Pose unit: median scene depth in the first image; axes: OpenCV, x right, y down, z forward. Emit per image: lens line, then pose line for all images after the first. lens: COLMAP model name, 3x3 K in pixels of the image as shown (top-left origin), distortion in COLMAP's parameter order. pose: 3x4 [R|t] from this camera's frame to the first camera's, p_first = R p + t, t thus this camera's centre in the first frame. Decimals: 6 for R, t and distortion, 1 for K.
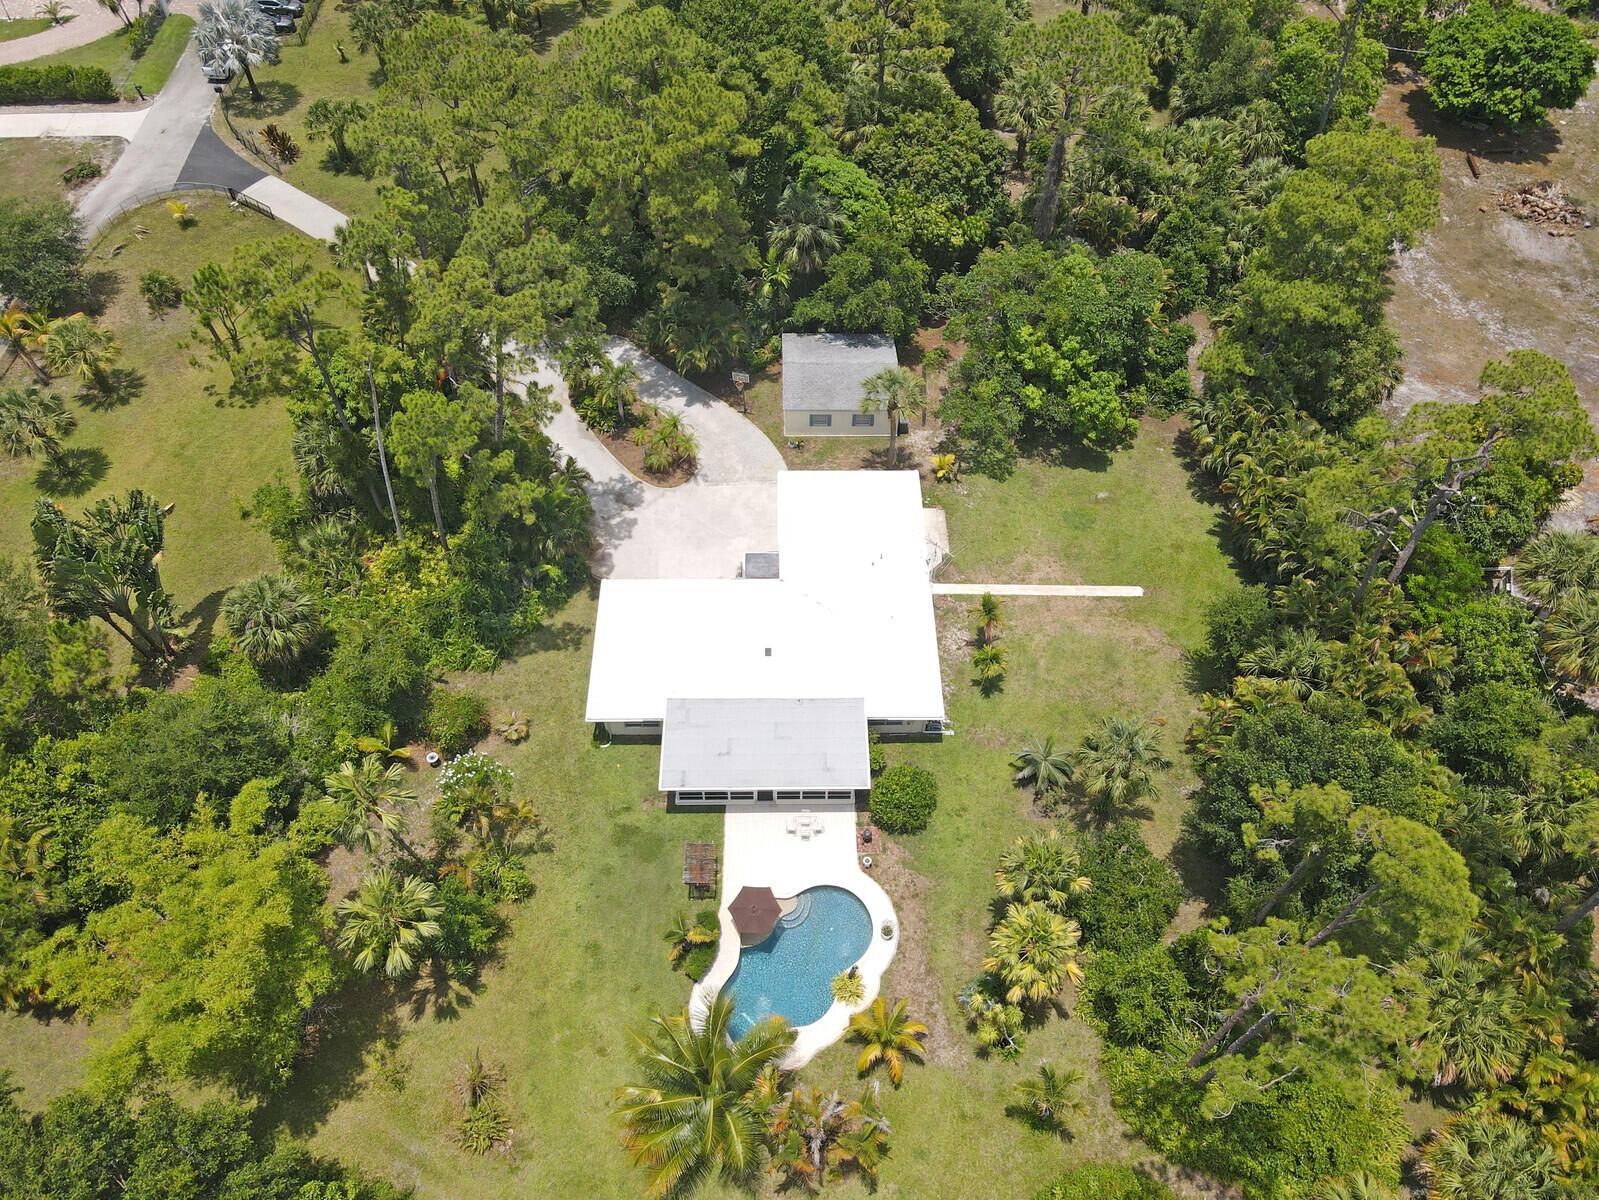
lens RADIAL K [[1116.3, 0, 802.3], [0, 1116.3, 607.1], [0, 0, 1]] dist [0.000222, 0.002232]
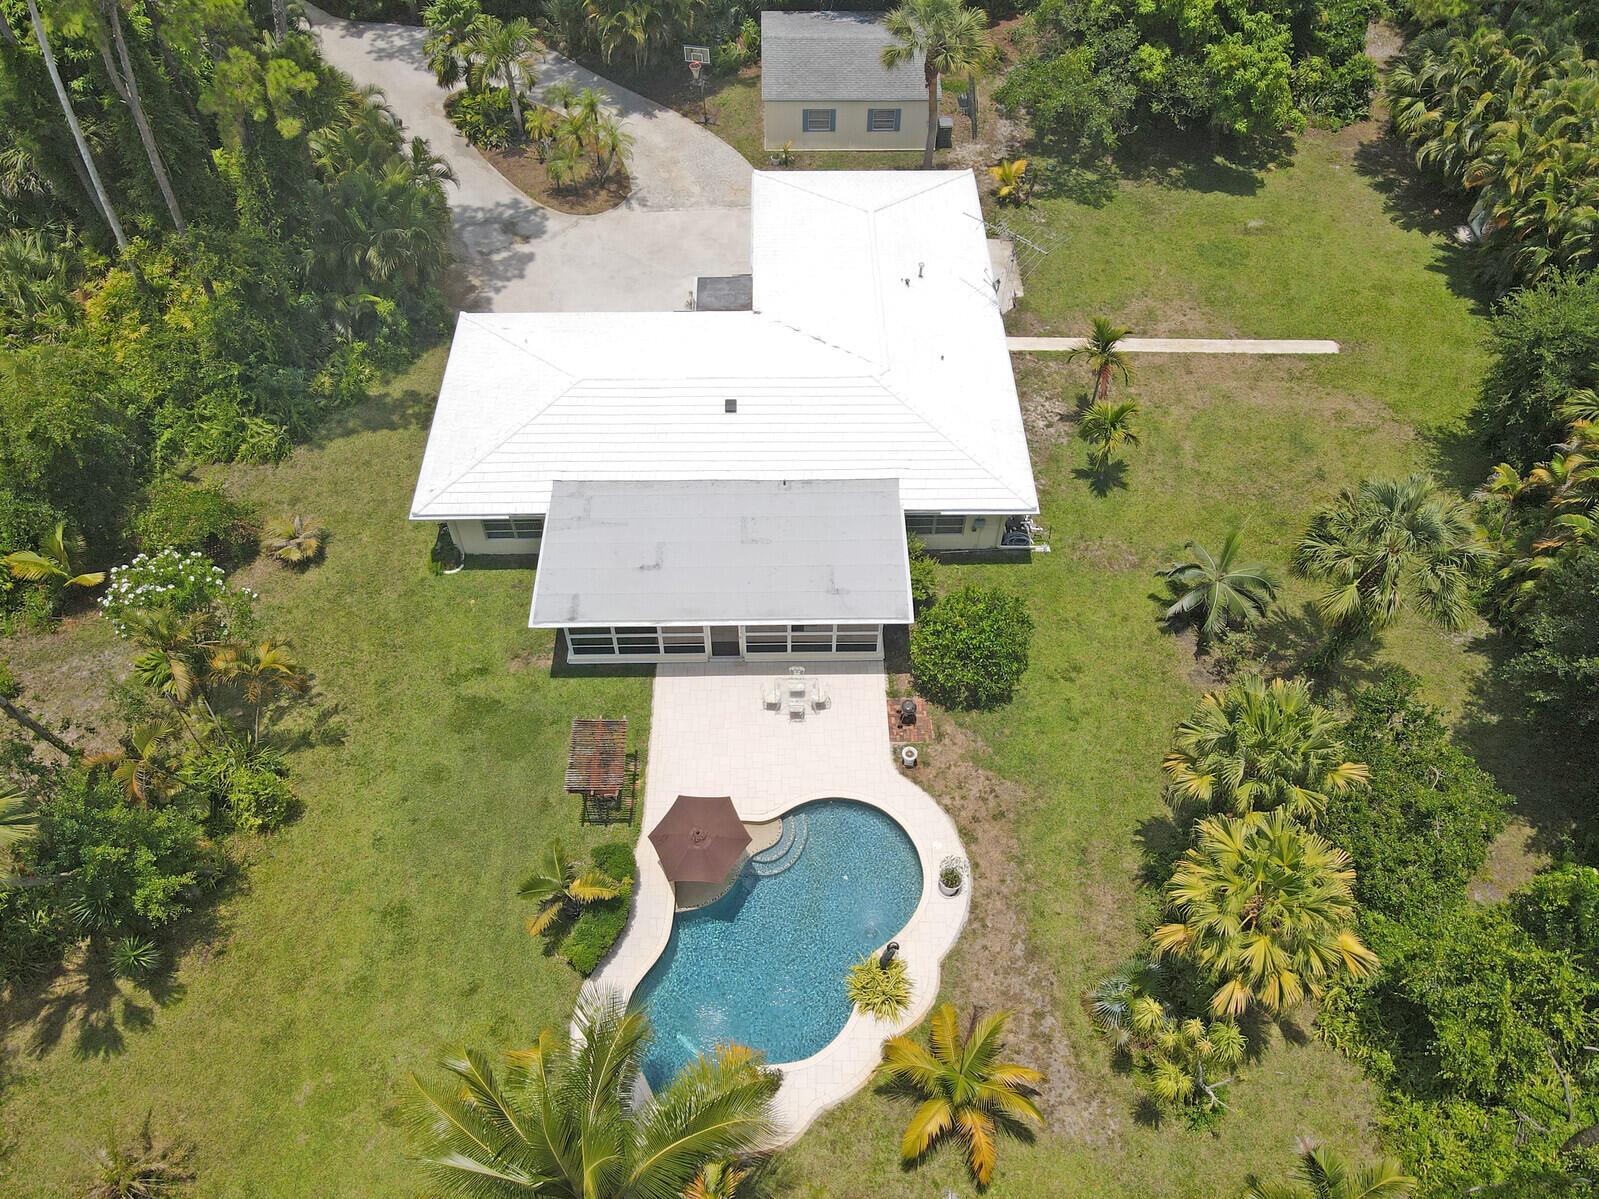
lens RADIAL K [[1134.9, 0, 799.5], [0, 1134.9, 599.5], [0, 0, 1]] dist [0.014674, -0.002449]
pose [[0.999966, -0.007376, -0.003598, 0.006543], [0.007400, 0.999951, 0.006589, 0.143693], [0.003549, -0.006616, 0.999972, 0.430561]]
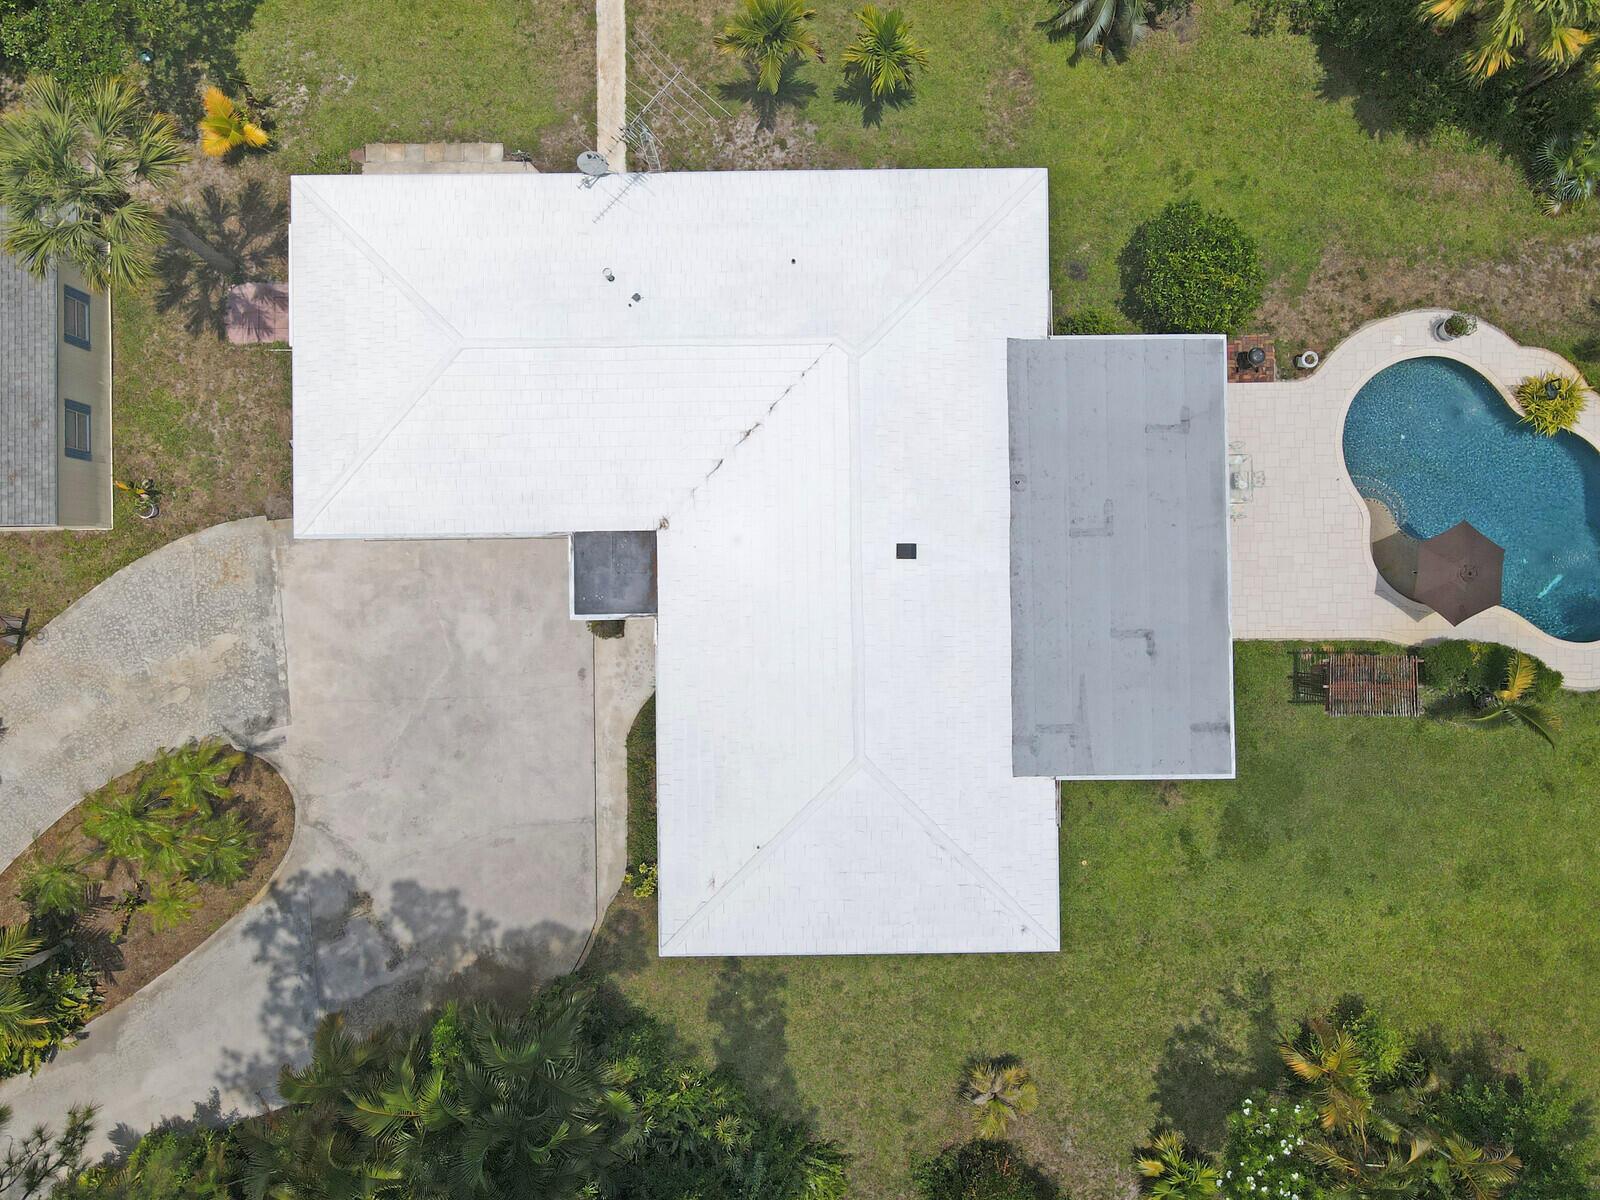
lens RADIAL K [[1135.6, 0, 800.0], [0, 1135.6, 600.0], [0, 0, 1]] dist [0.014674, -0.002449]
pose [[0.004311, -0.999990, 0.001310, -0.052700], [0.796322, 0.004226, 0.604858, -0.268988], [-0.604857, -0.001564, 0.796333, 0.706950]]
